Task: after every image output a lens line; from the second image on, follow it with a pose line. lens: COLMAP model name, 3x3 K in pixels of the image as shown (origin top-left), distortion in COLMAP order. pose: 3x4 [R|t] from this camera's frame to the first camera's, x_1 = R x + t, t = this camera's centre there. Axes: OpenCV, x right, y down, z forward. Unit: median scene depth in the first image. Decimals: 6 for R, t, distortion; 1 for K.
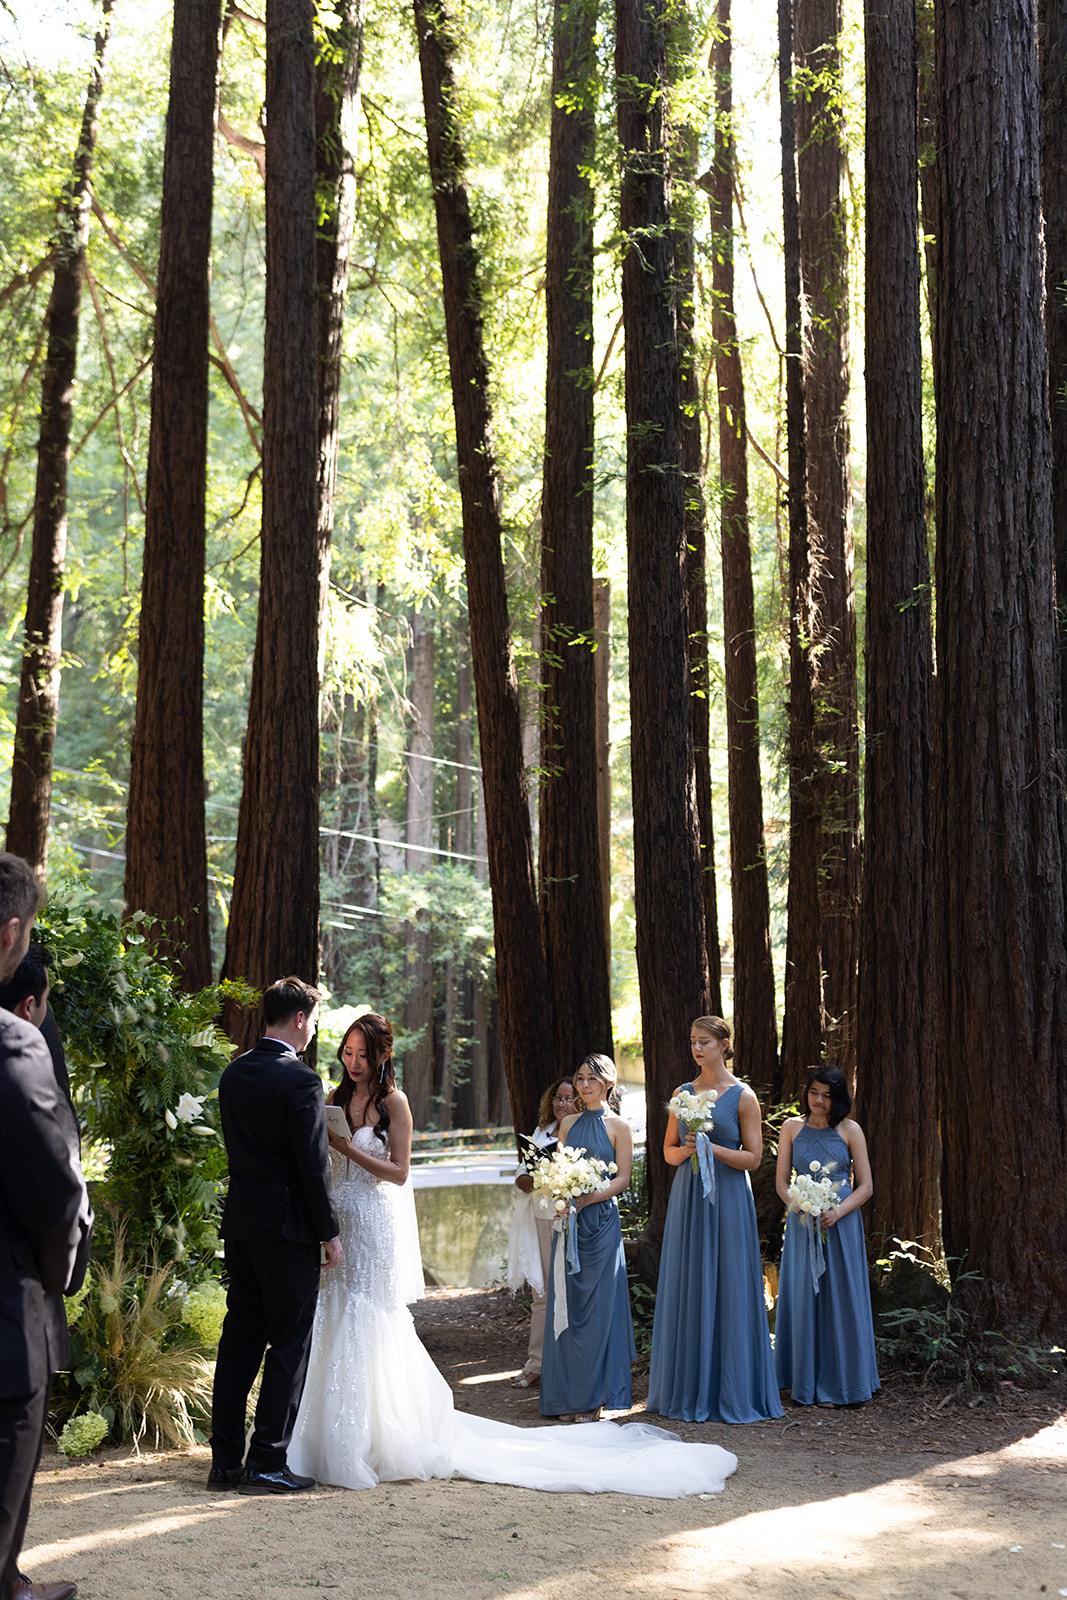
lens RADIAL K [[1487.9, 0, 533.5], [0, 1487.9, 800.0], [0, 0, 1]] dist [-0.005971, -0.004594]
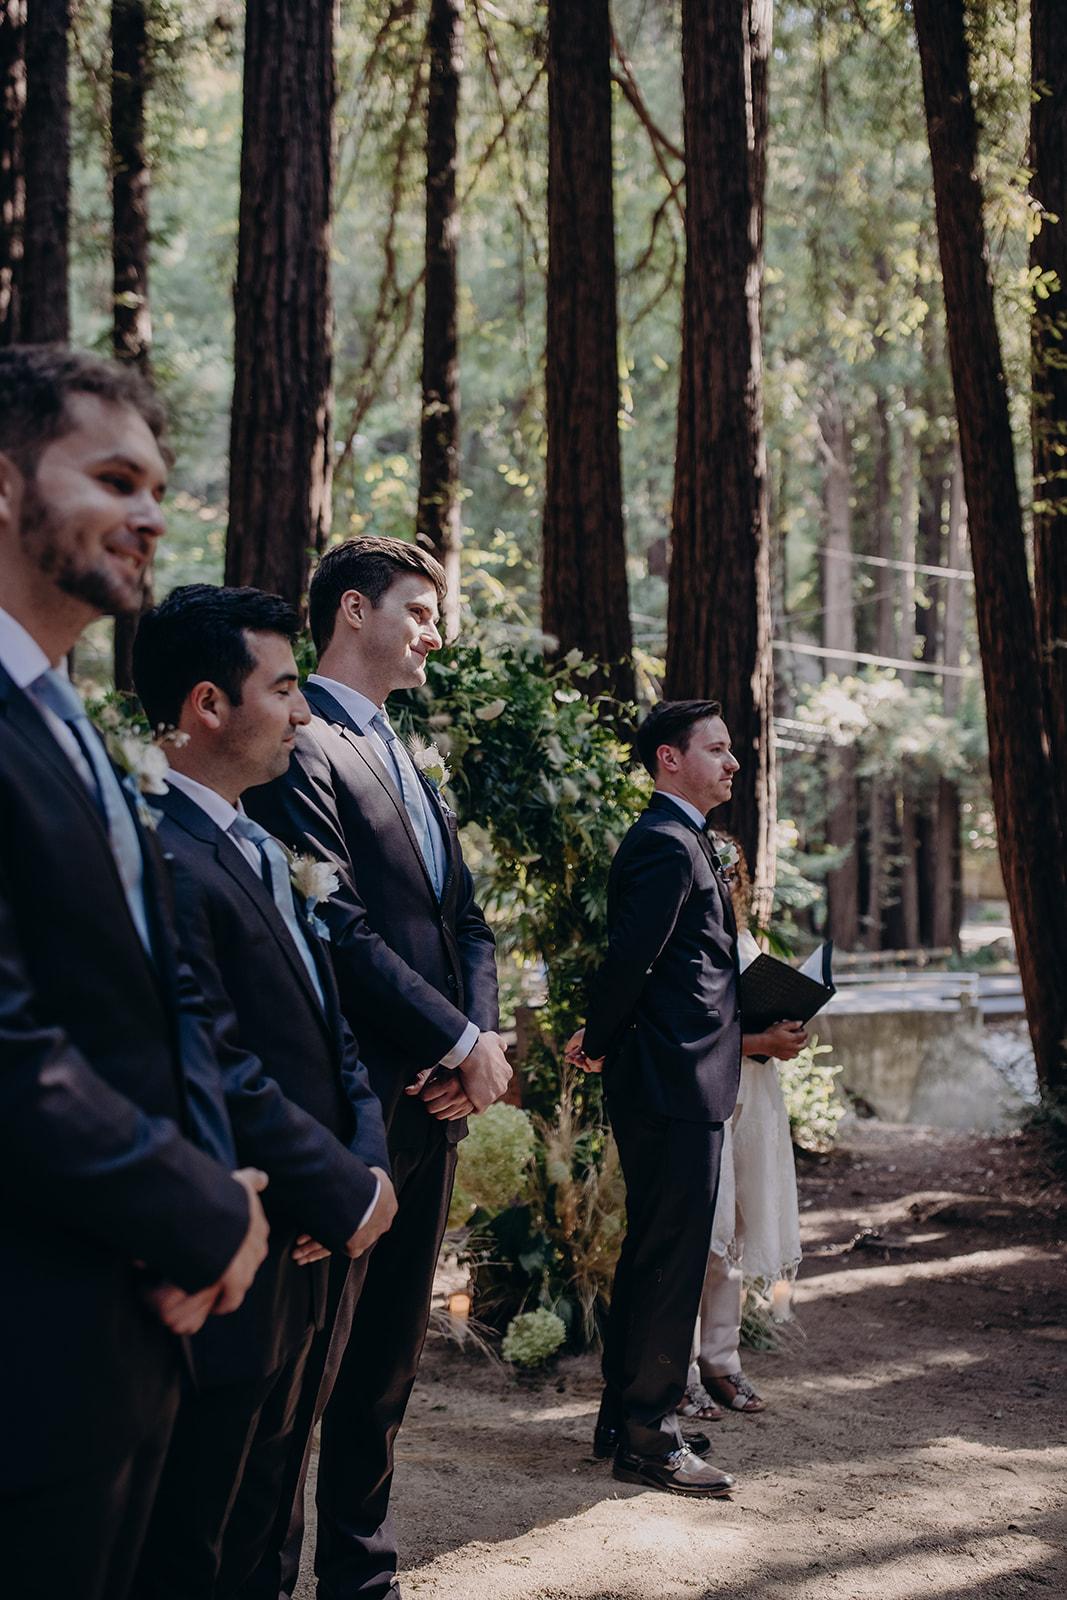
lens RADIAL K [[1559.1, 0, 533.5], [0, 1559.1, 800.0], [0, 0, 1]] dist [-0.005590, 0.008784]
pose [[0.963408, -0.014227, -0.267663, -0.077382], [0.046660, 0.992246, 0.115202, 0.055911], [0.263948, -0.123476, 0.956601, 0.243671]]
